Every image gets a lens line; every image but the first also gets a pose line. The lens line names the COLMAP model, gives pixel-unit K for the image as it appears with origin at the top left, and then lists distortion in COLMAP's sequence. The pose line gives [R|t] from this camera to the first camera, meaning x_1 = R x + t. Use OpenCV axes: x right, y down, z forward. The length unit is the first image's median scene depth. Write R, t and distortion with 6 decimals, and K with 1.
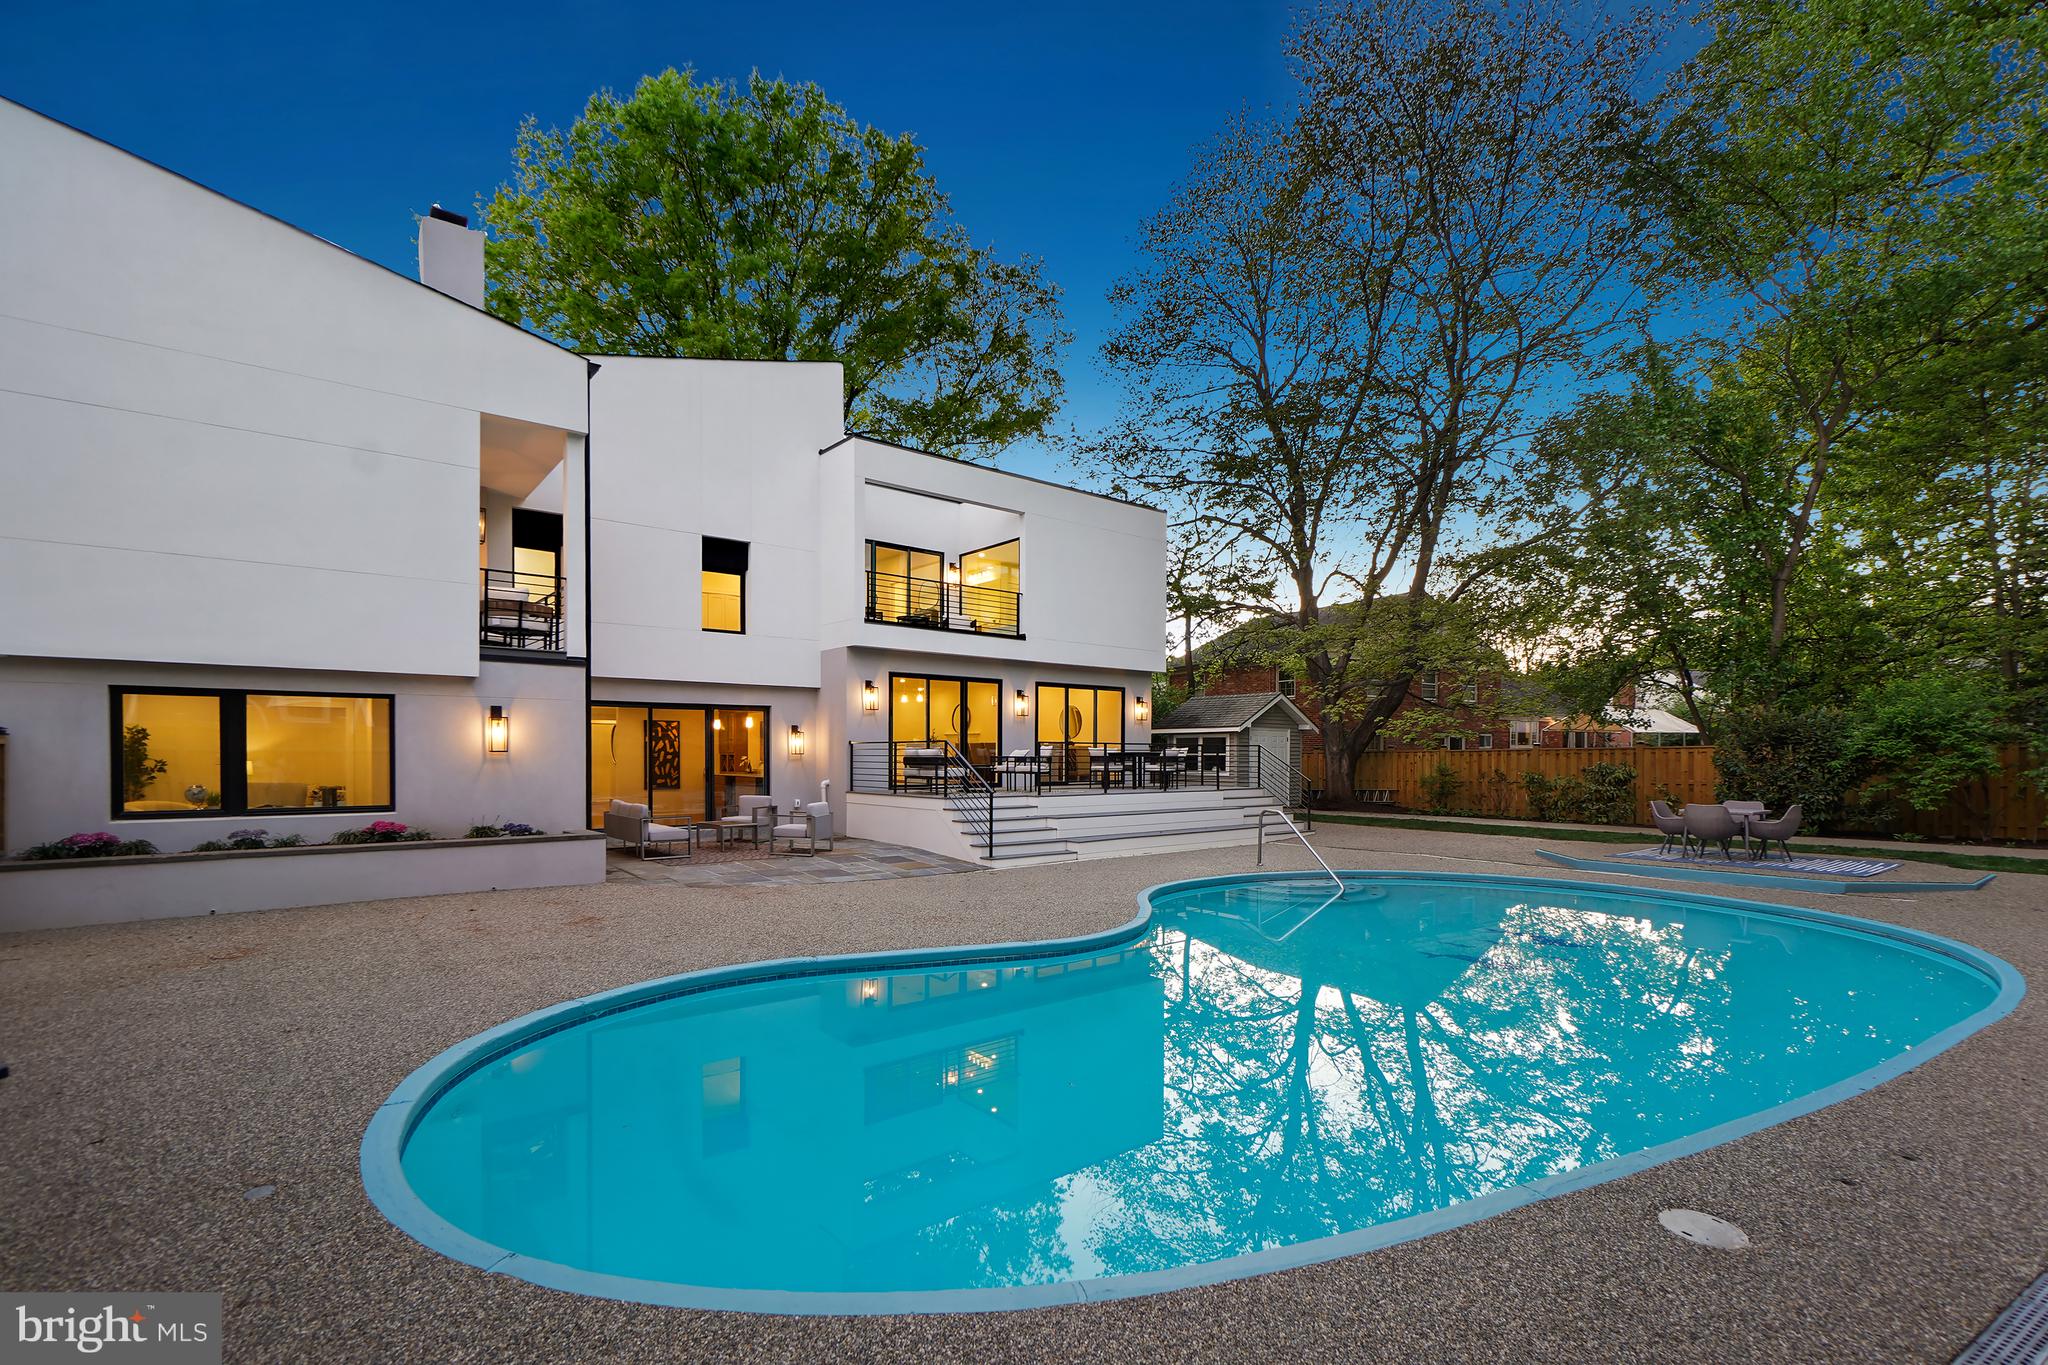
lens RADIAL K [[910.3, 0, 1014.7], [0, 910.3, 750.9], [0, 0, 1]] dist [-0.004242, -0.001021]
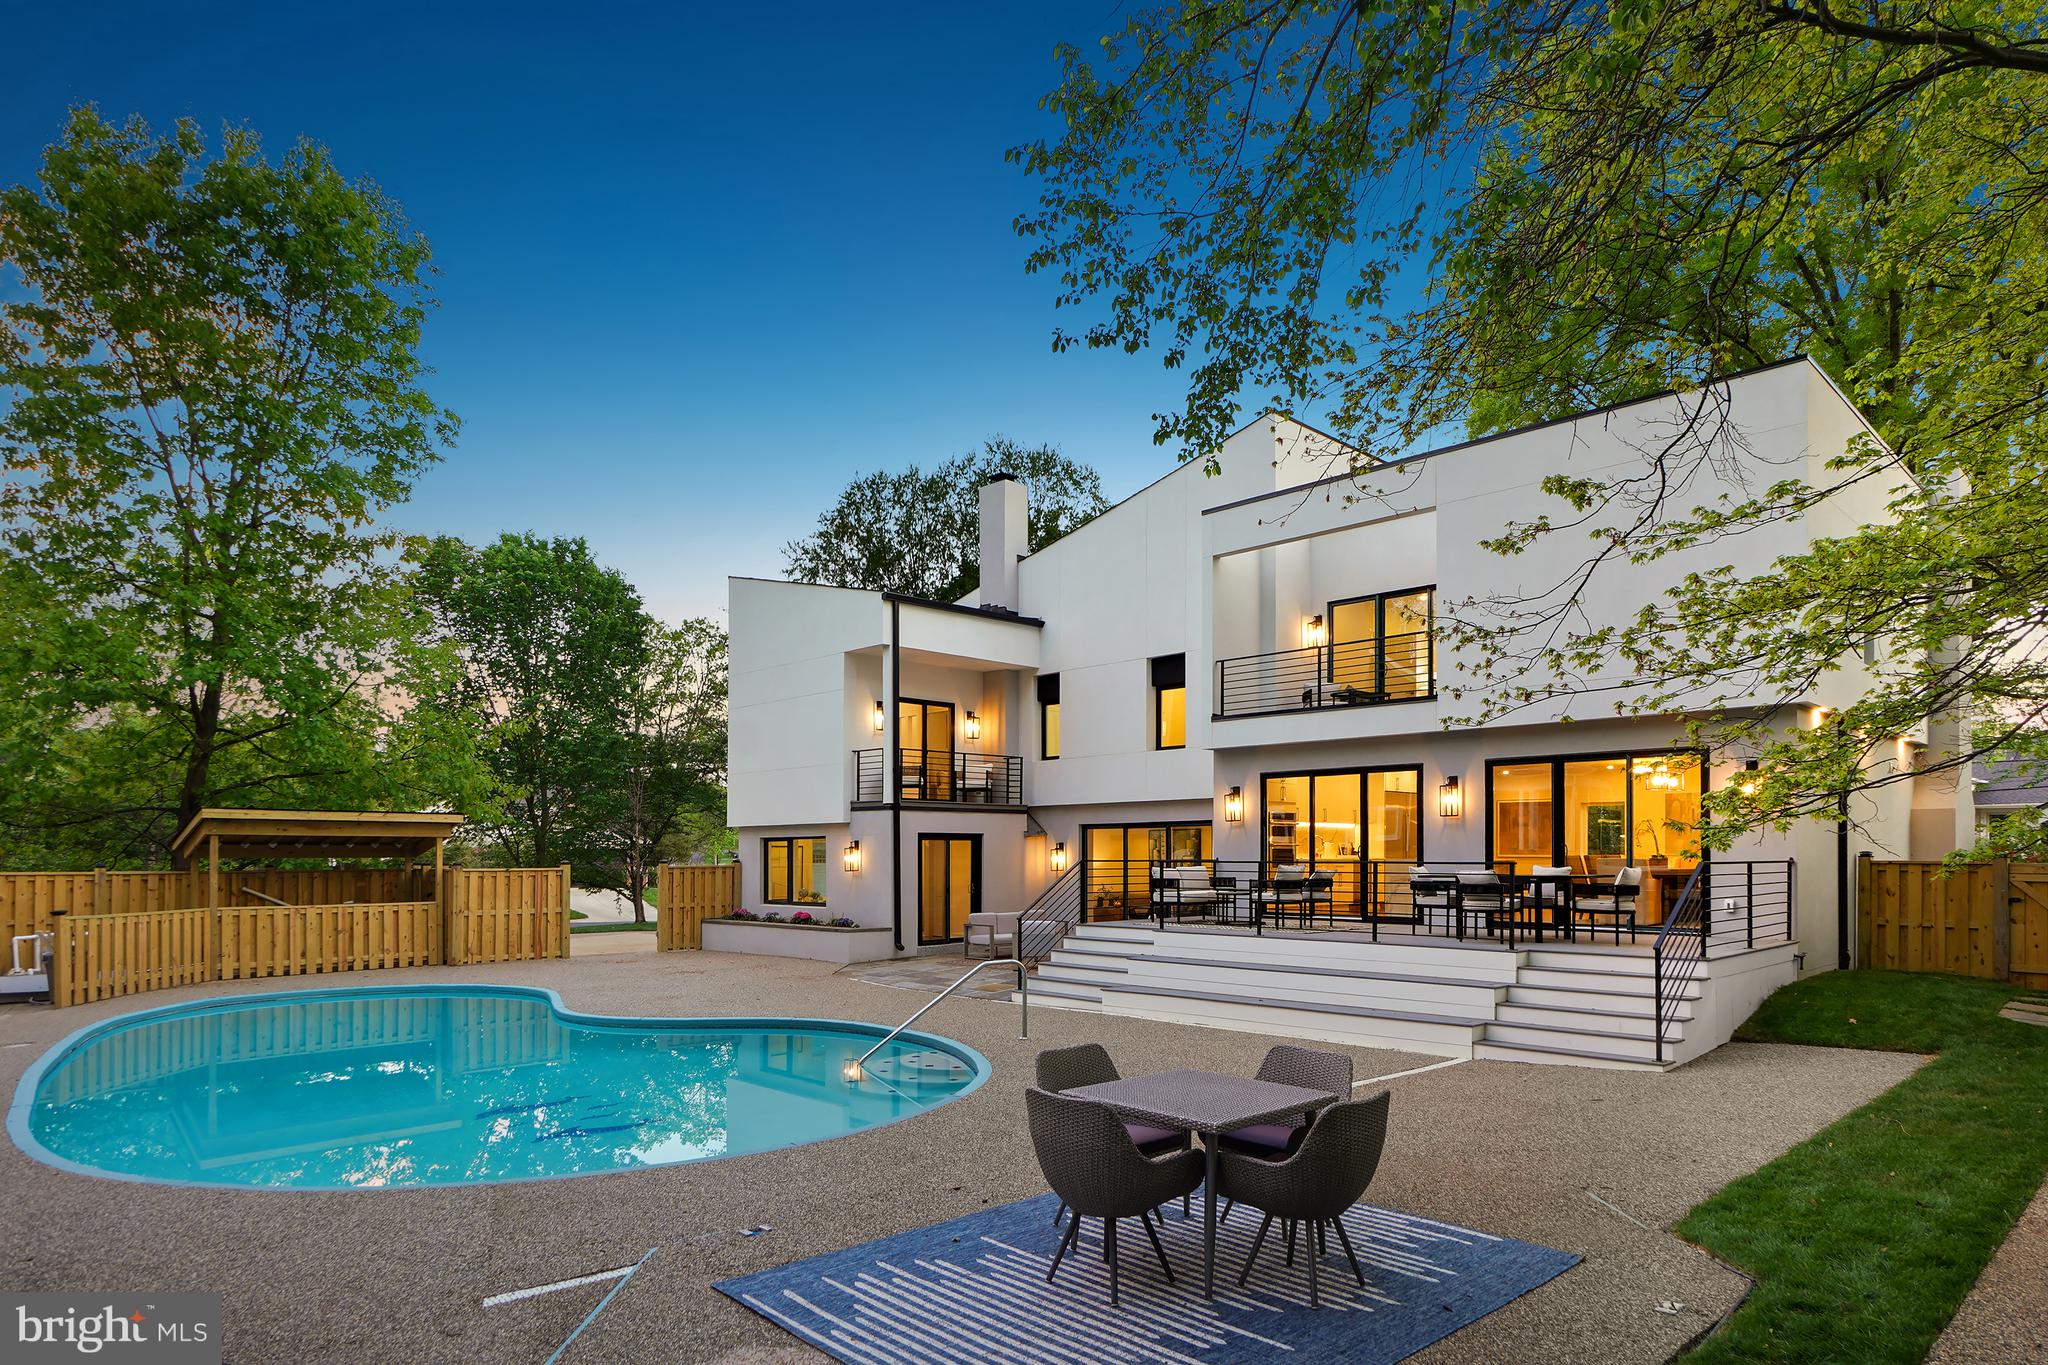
lens RADIAL K [[1163.1, 0, 1013.3], [0, 1163.1, 798.3], [0, 0, 1]] dist [0.007688, 0.000171]
pose [[0.099622, -0.055490, -0.993477, 0.884624], [0.003243, 0.998457, -0.055443, -0.007120], [0.995020, 0.002301, 0.099648, 0.680085]]
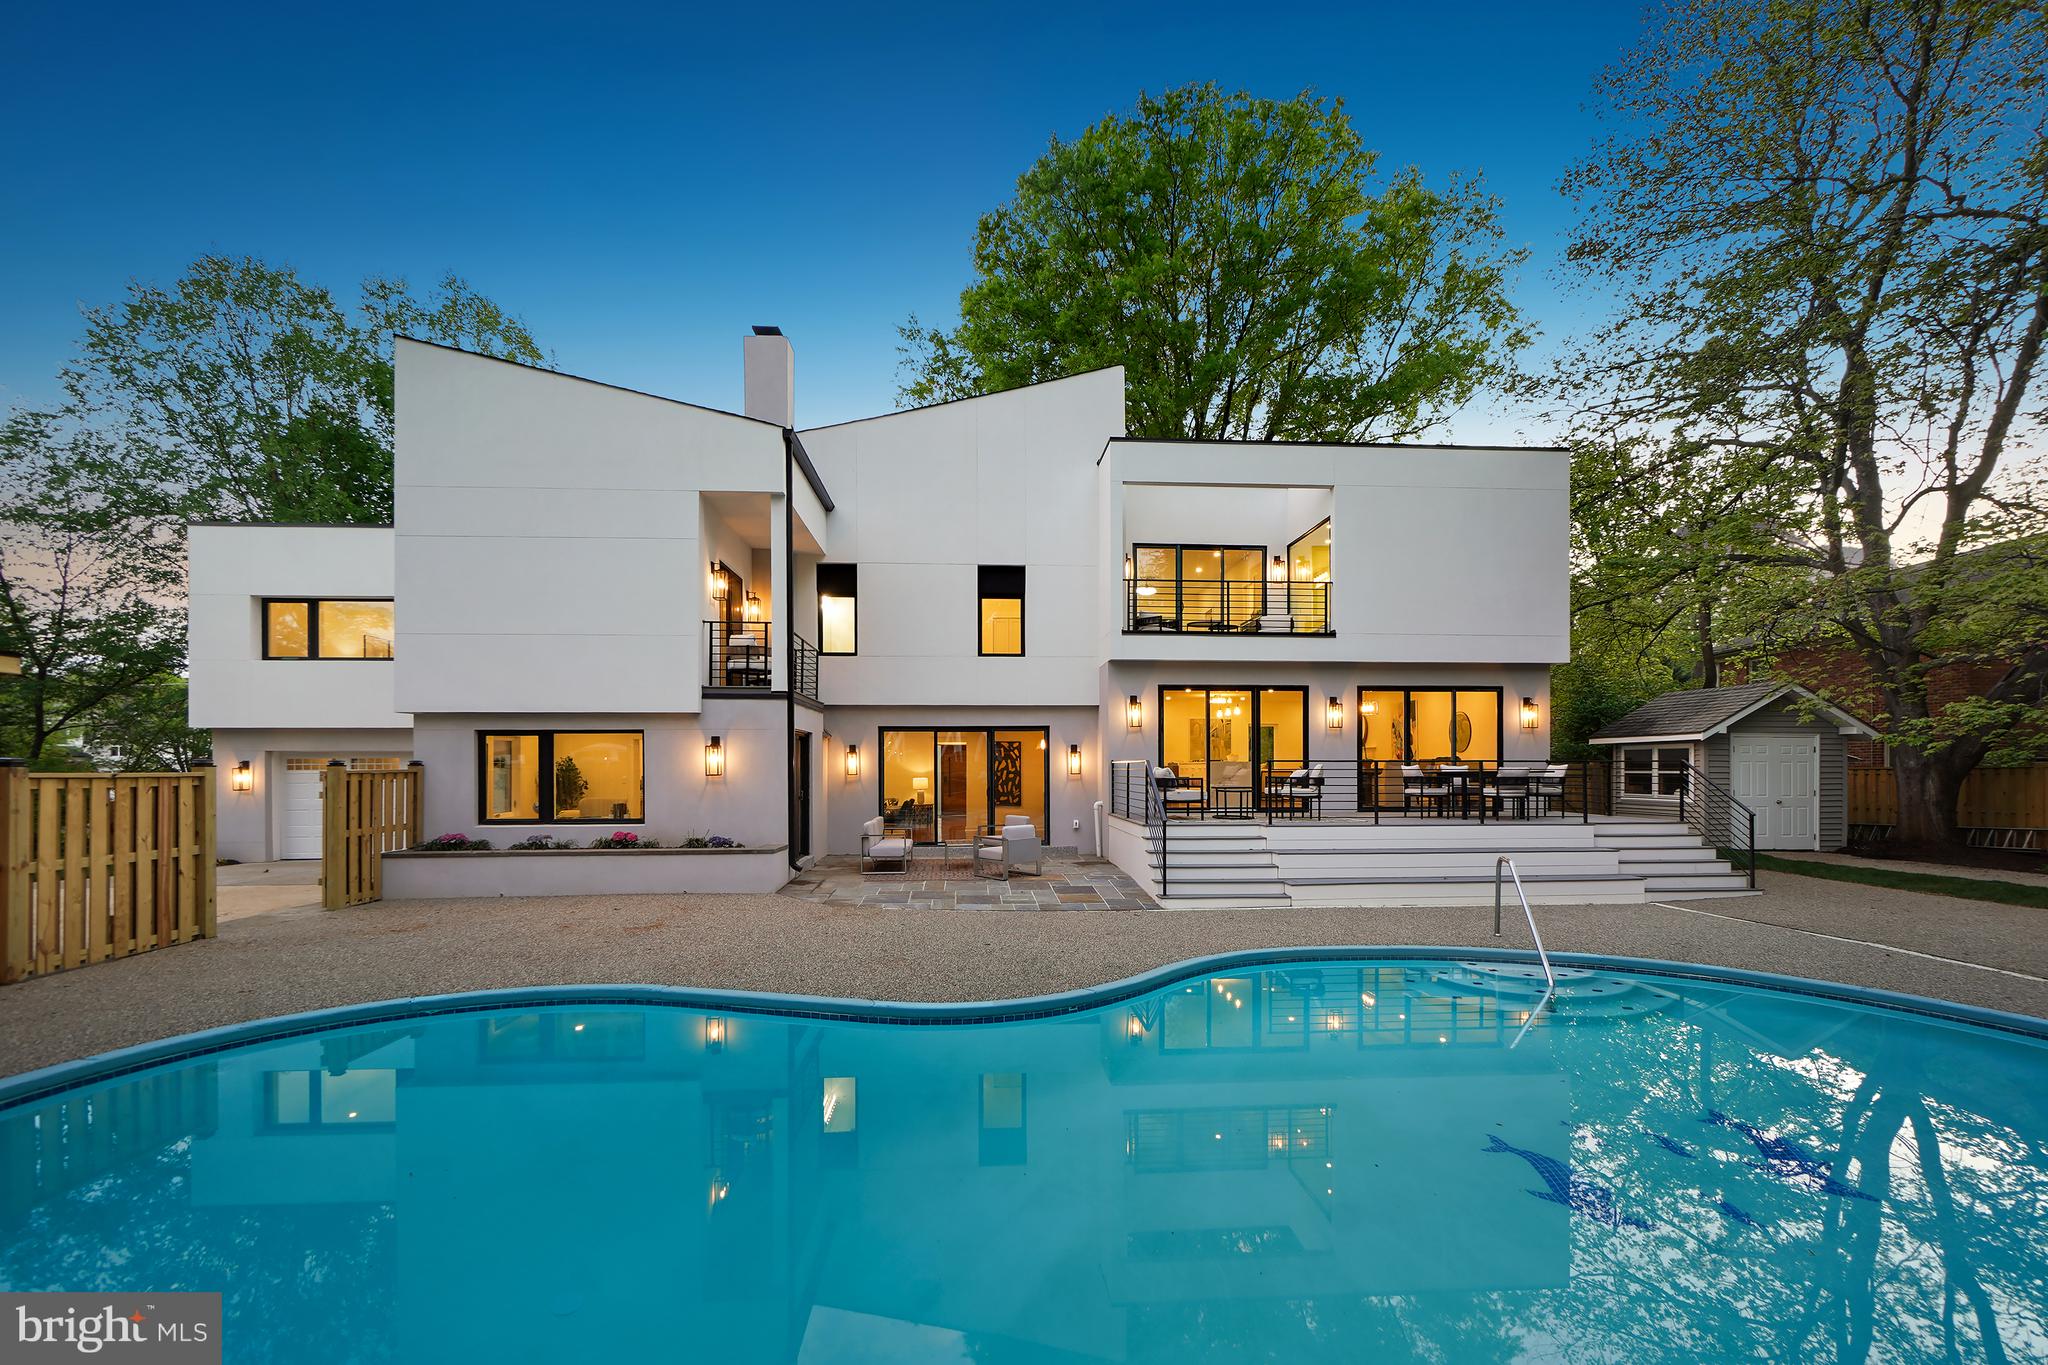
lens RADIAL K [[910.3, 0, 1030.2], [0, 910.3, 765.1], [0, 0, 1]] dist [-0.004242, -0.001021]
pose [[0.826127, -0.005183, -0.563460, 0.277029], [0.005886, 0.999983, -0.000569, -0.006006], [0.563453, -0.002846, 0.826143, 0.162493]]
